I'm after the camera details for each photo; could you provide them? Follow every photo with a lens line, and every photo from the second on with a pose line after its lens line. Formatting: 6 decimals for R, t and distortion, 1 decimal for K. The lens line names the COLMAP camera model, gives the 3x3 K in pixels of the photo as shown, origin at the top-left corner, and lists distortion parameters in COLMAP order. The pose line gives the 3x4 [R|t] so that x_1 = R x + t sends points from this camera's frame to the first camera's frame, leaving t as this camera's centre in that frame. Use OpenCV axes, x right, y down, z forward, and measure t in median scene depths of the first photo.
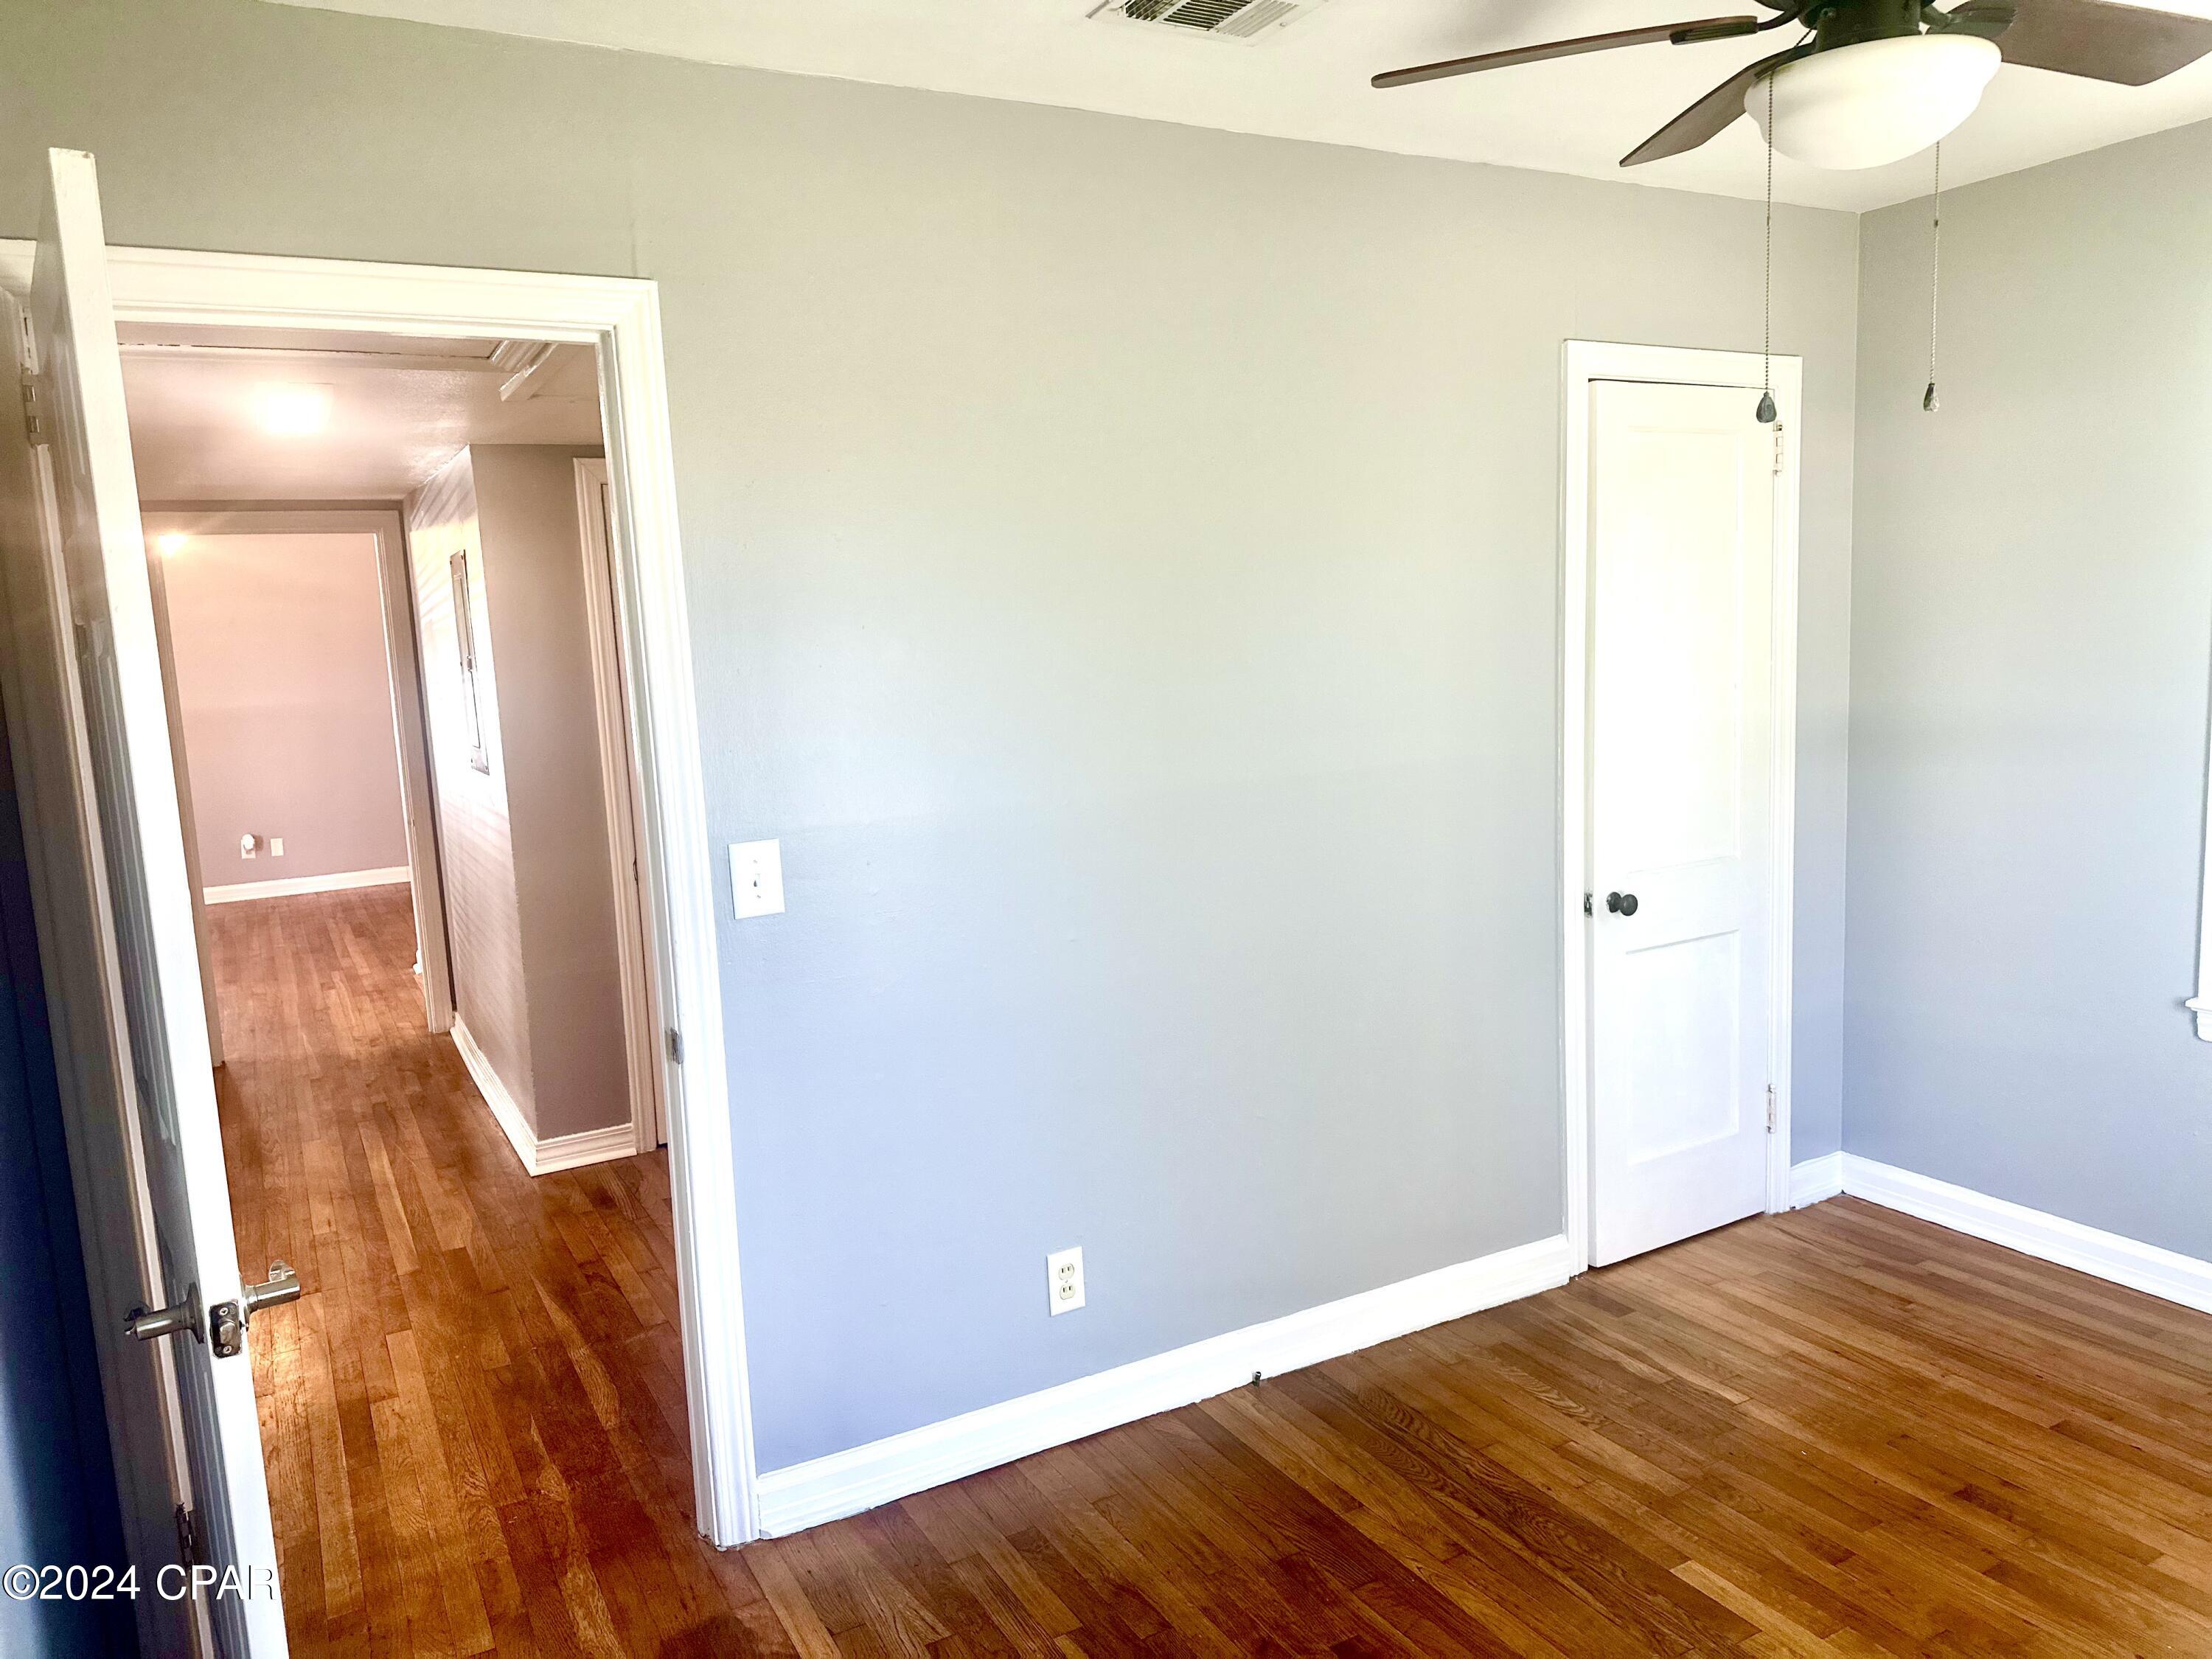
lens RADIAL K [[1535.3, 0, 1110.1], [0, 1535.3, 832.3], [0, 0, 1]] dist [0.069699, -0.083040]
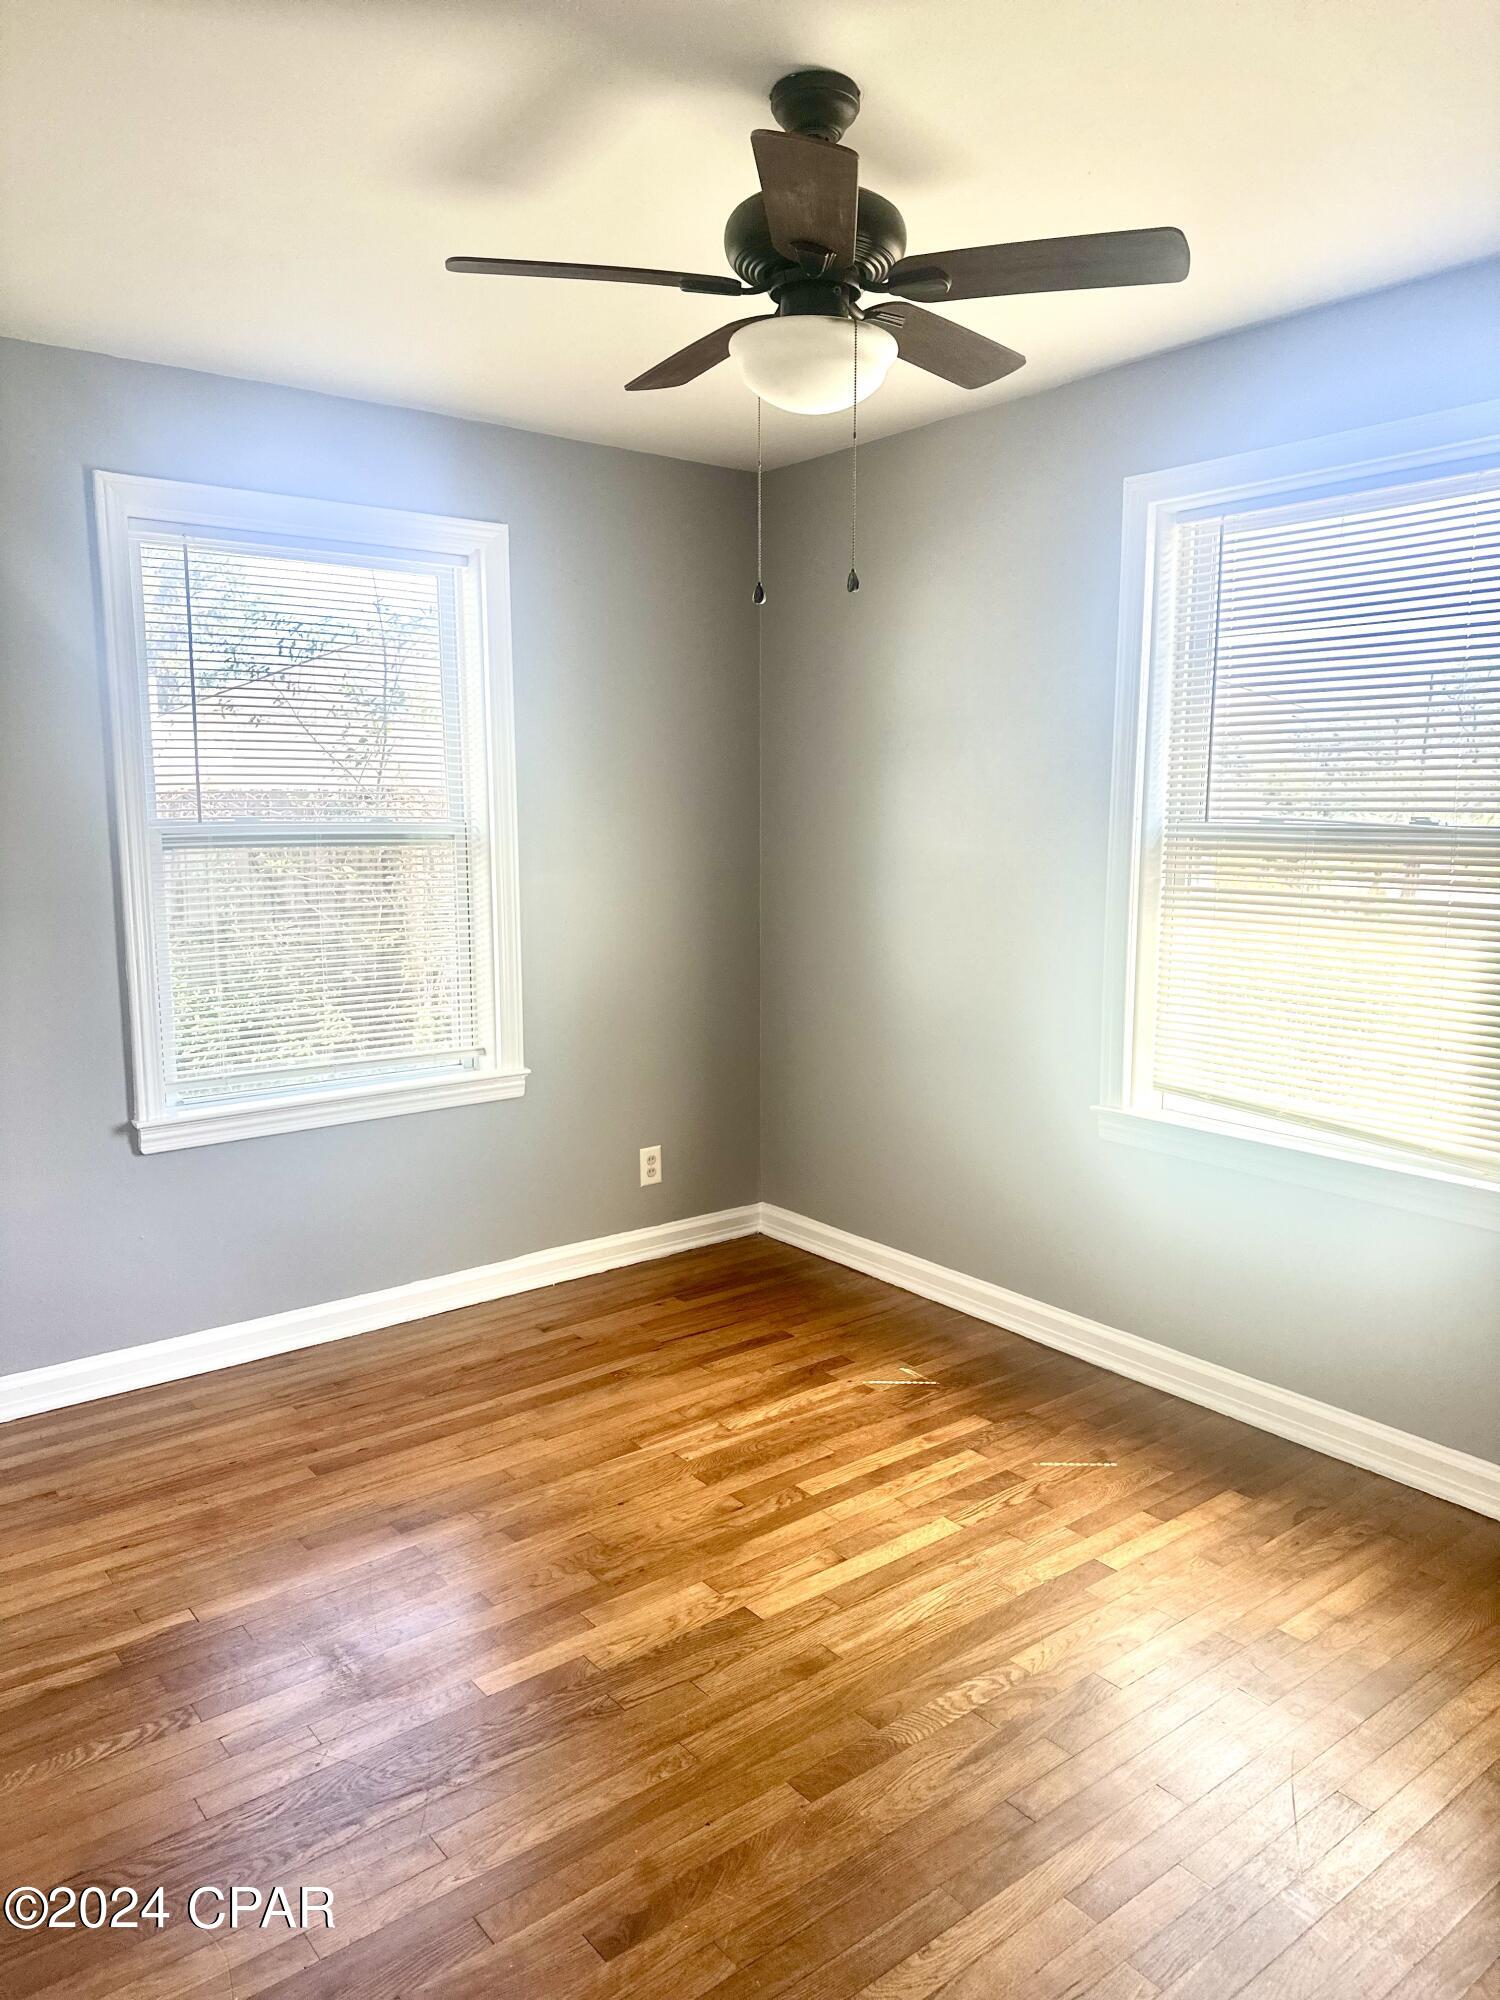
lens RADIAL K [[1388.2, 0, 760.1], [0, 1388.2, 1014.6], [0, 0, 1]] dist [0.069699, -0.083040]
pose [[-0.153374, -0.102130, 0.982876, -0.398598], [0.139362, 0.982468, 0.123835, -0.037306], [-0.978292, 0.155969, -0.136452, 0.677287]]
